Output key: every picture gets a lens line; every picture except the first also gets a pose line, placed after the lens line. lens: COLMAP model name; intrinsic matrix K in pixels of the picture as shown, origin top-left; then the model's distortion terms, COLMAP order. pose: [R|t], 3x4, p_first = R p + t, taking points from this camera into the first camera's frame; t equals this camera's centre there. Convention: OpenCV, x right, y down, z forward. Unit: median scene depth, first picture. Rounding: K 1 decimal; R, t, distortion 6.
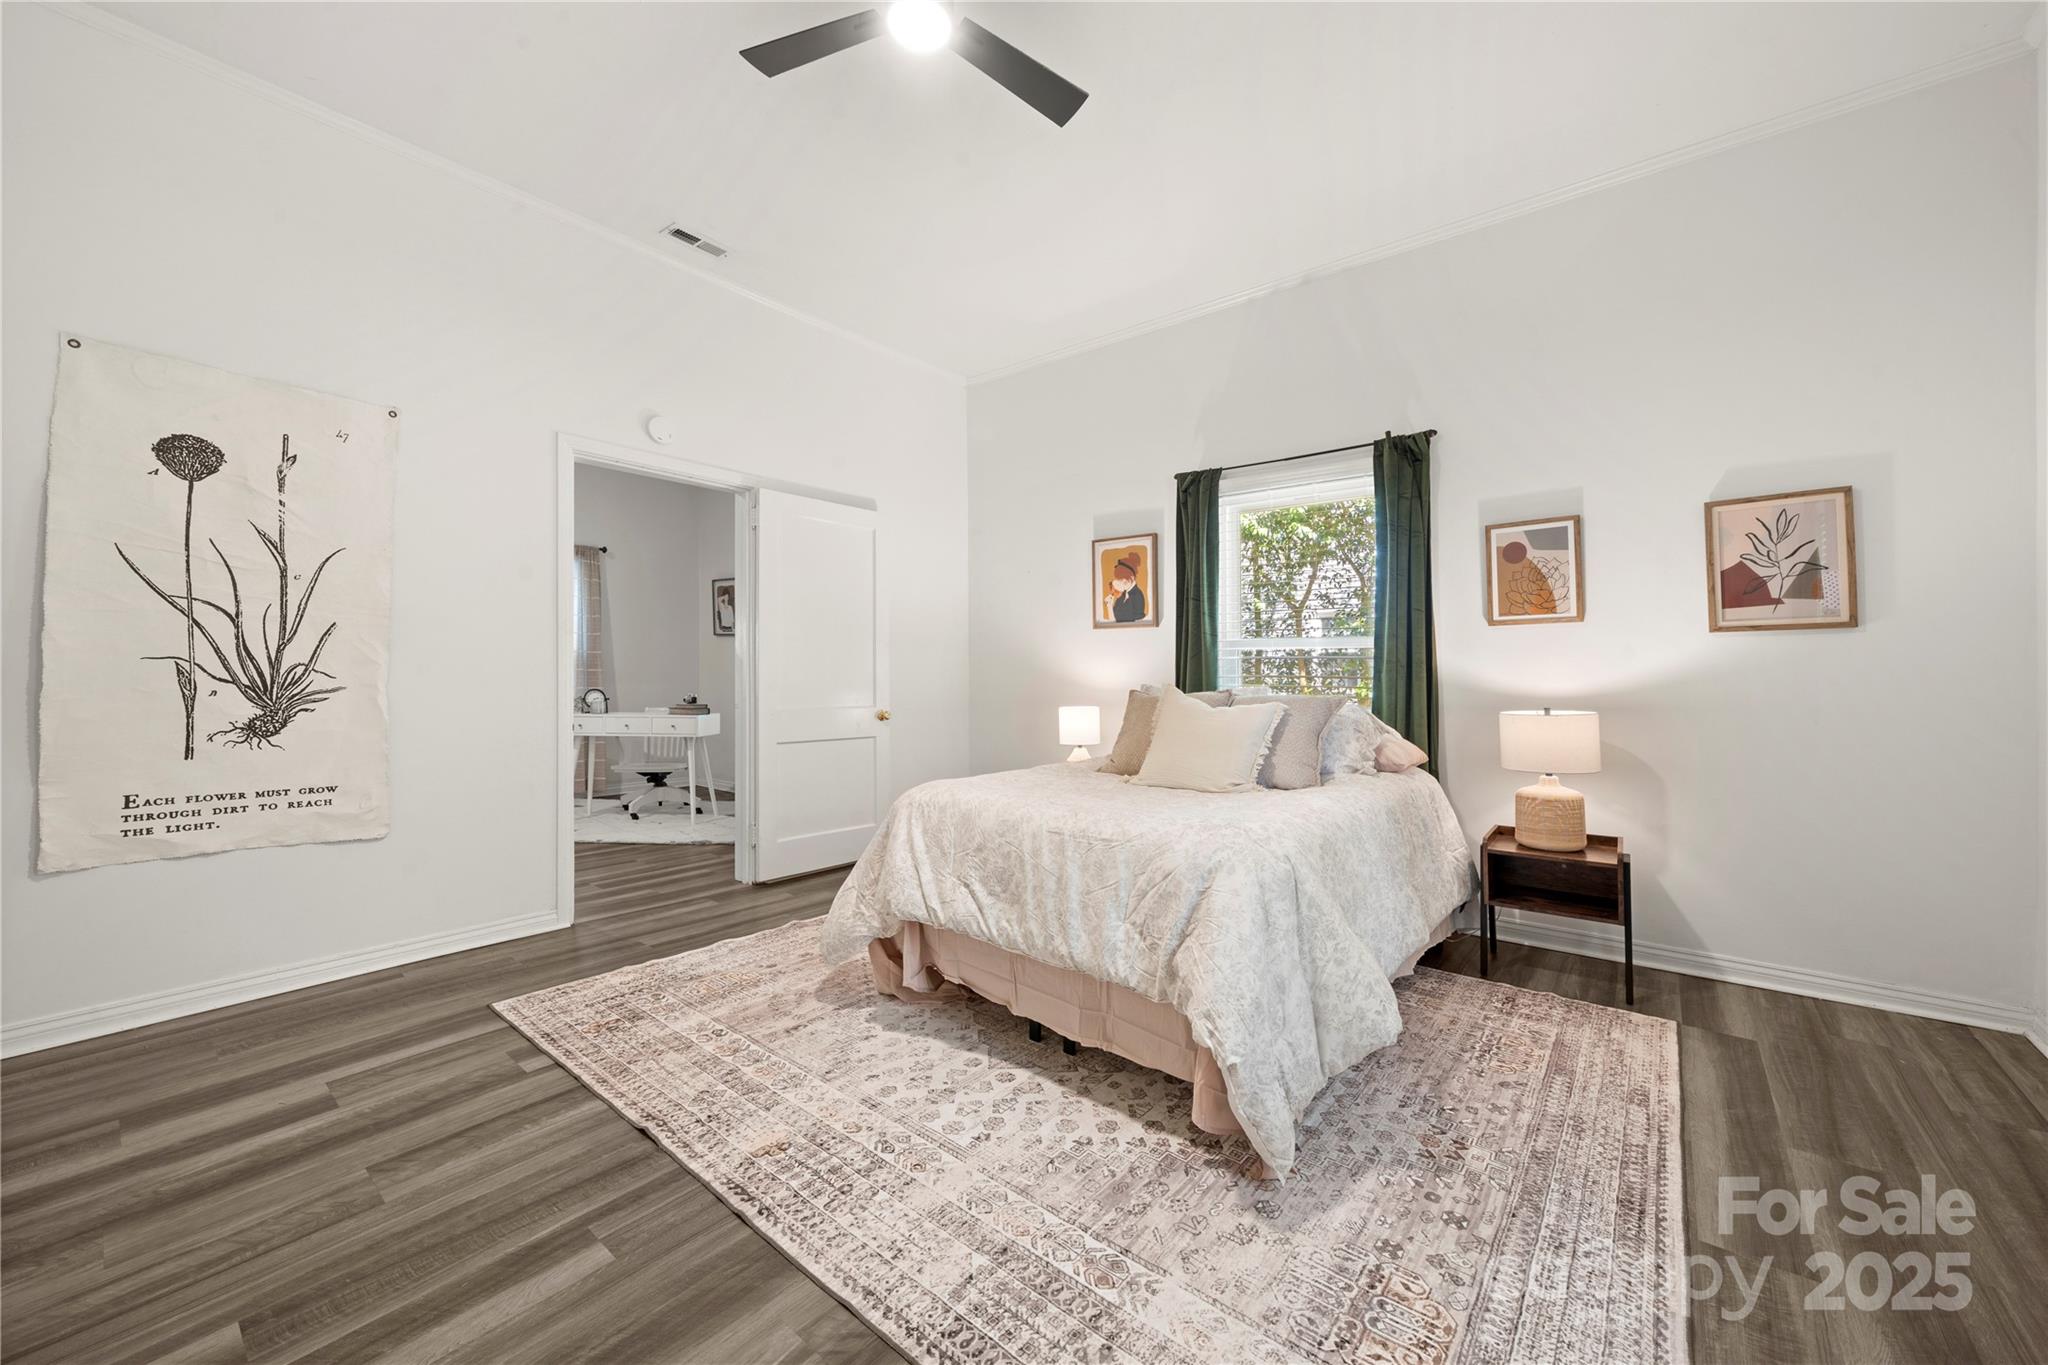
lens RADIAL K [[767.3, 0, 1015.3], [0, 767.3, 676.9], [0, 0, 1]] dist [-0.000237, 0.000229]
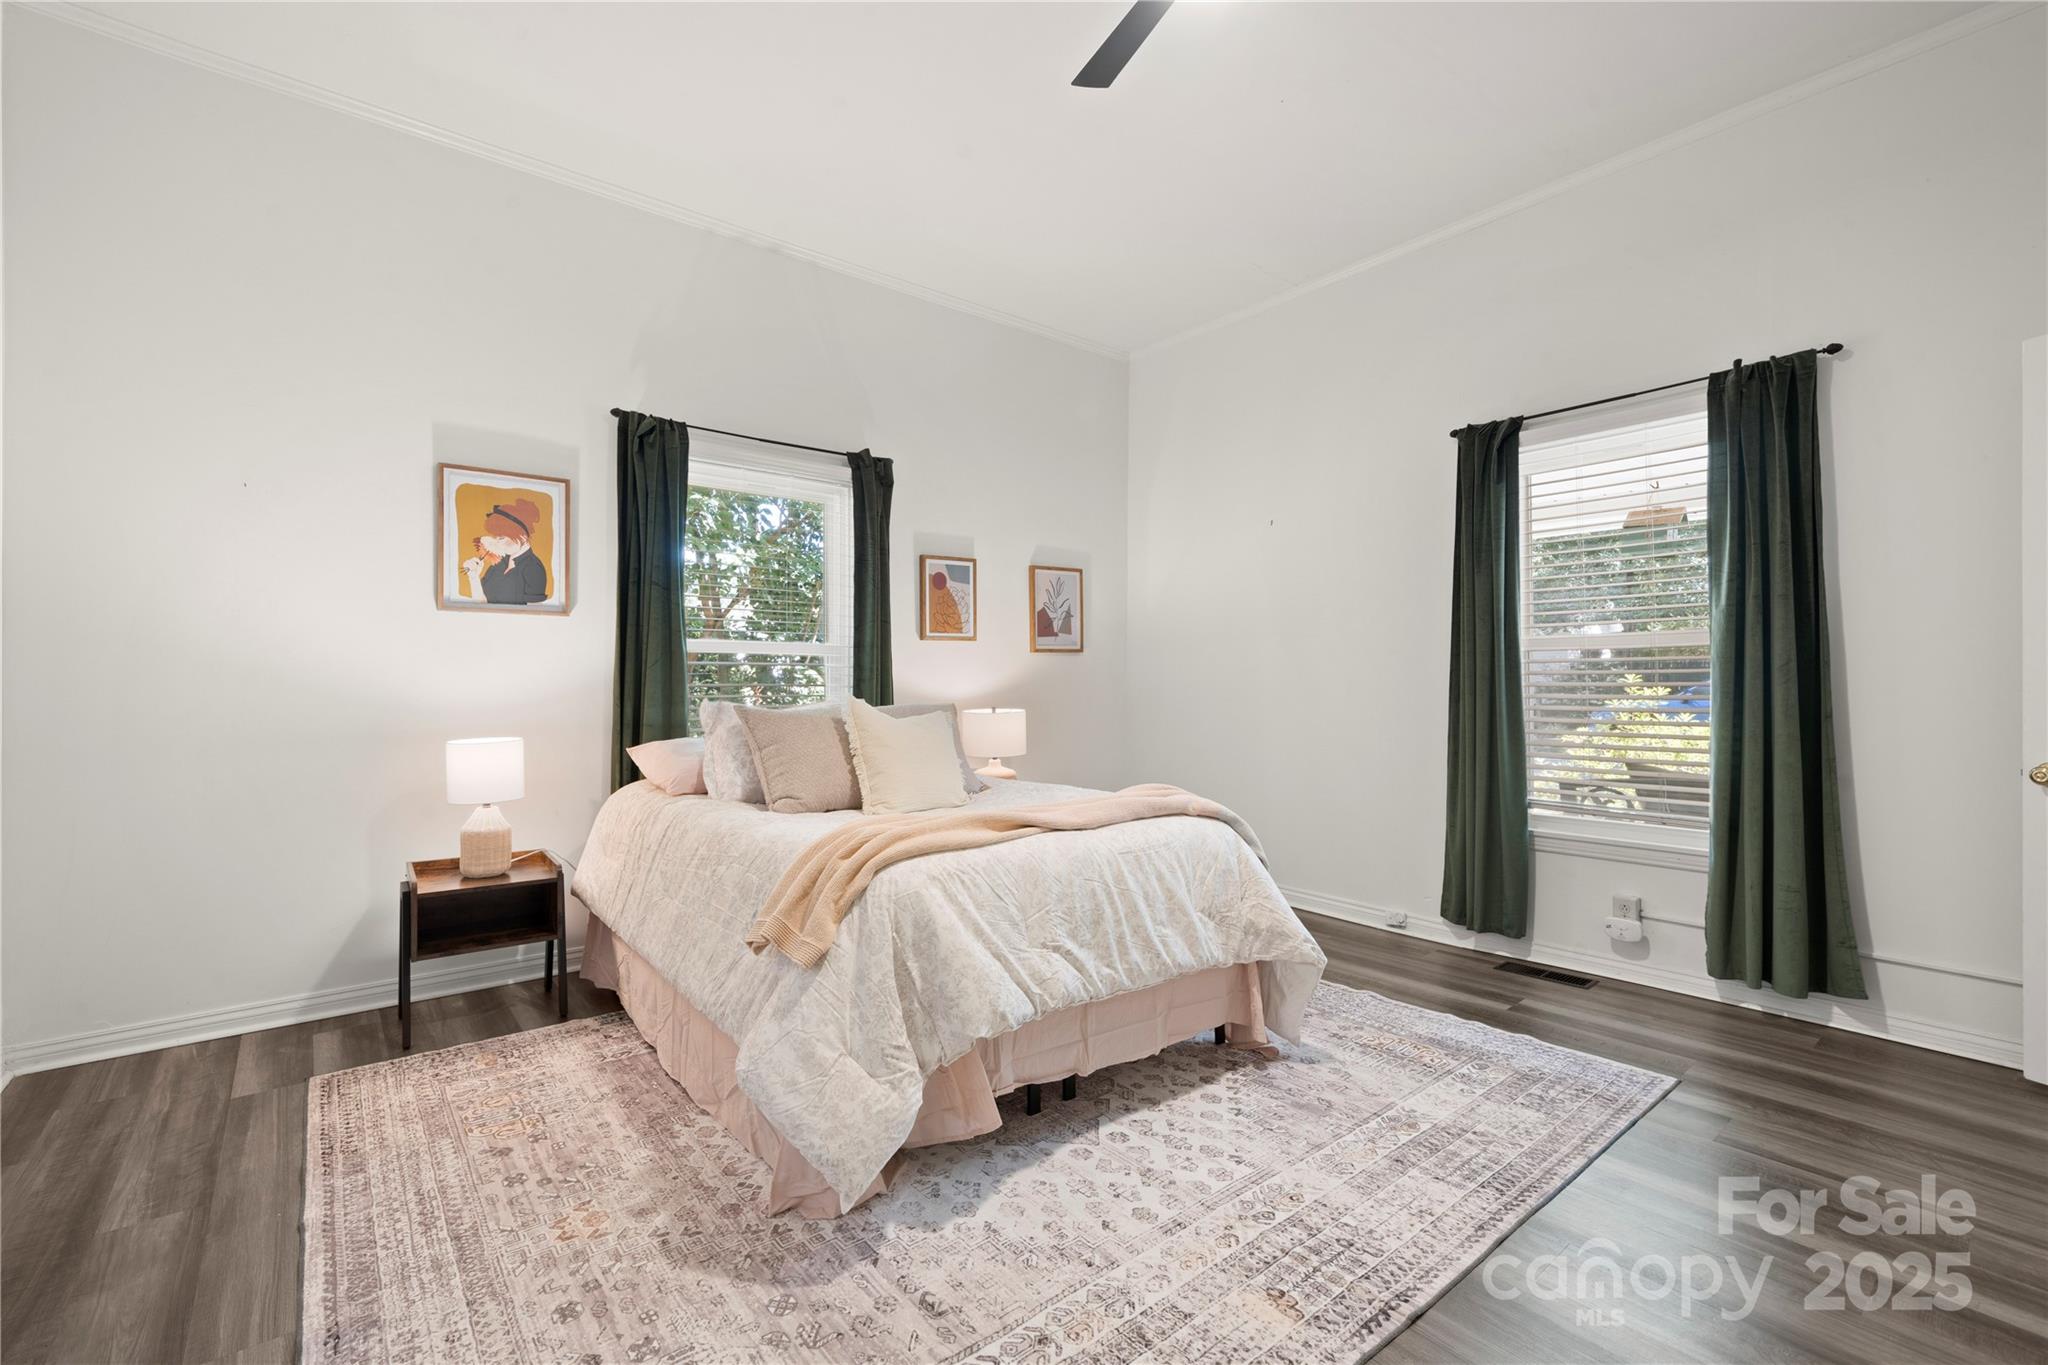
lens RADIAL K [[886.1, 0, 1016.8], [0, 886.1, 676.5], [0, 0, 1]] dist [-0.001003, -0.000113]
pose [[0.201893, 0.002393, 0.979405, -0.794983], [0.011729, 0.999919, -0.004861, -0.003705], [-0.979337, 0.012469, 0.201849, 0.692237]]
